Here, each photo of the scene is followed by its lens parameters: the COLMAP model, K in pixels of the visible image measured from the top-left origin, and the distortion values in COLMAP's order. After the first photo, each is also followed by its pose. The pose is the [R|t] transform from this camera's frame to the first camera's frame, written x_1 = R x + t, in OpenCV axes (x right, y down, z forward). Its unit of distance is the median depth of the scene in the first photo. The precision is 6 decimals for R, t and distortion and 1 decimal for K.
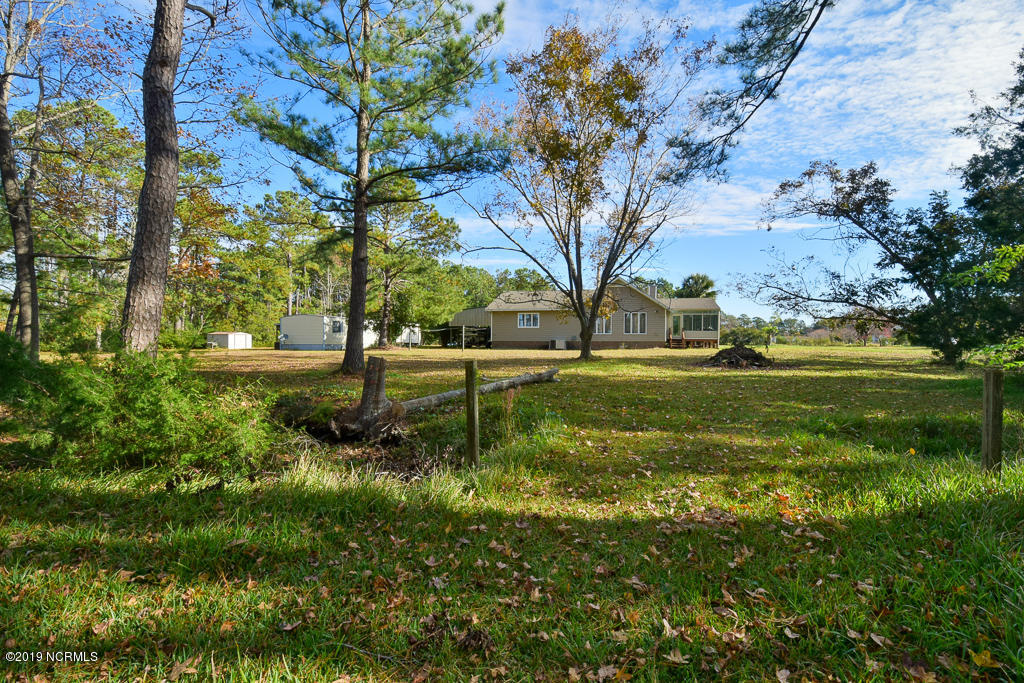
lens RADIAL K [[443.2, 0, 517.7], [0, 443.2, 339.9], [0, 0, 1]] dist [-0.001115, -0.000103]
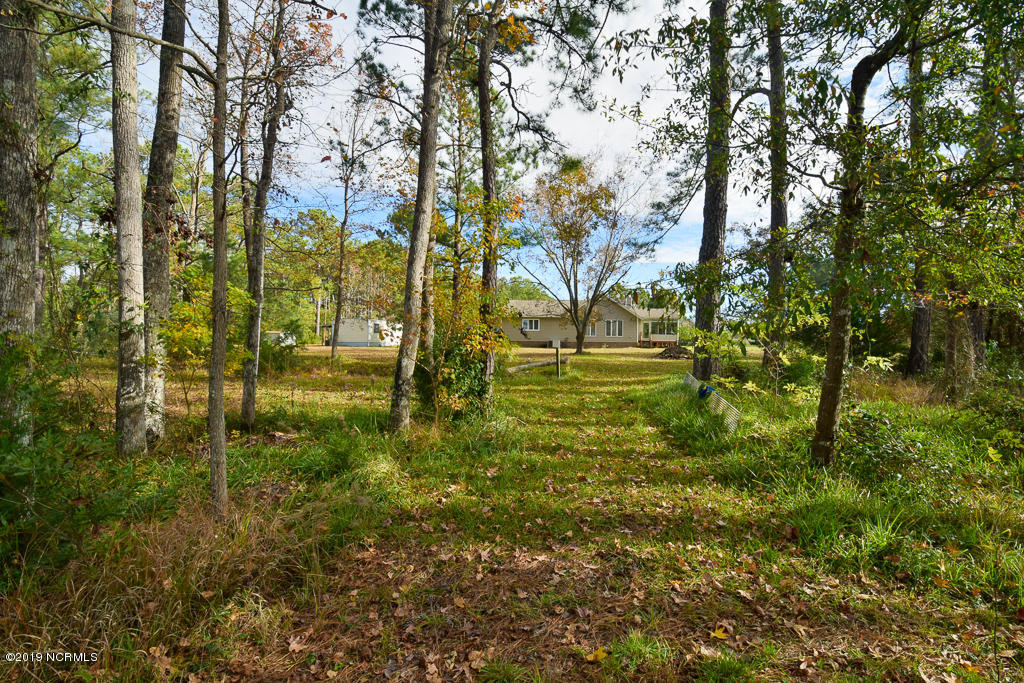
lens RADIAL K [[443.2, 0, 506.2], [0, 443.2, 343.9], [0, 0, 1]] dist [-0.001115, -0.000103]
pose [[0.999925, 0.009235, 0.008054, -0.098921], [-0.009319, 0.999901, 0.010505, -0.004126], [-0.007956, -0.010579, 0.999912, -0.464691]]
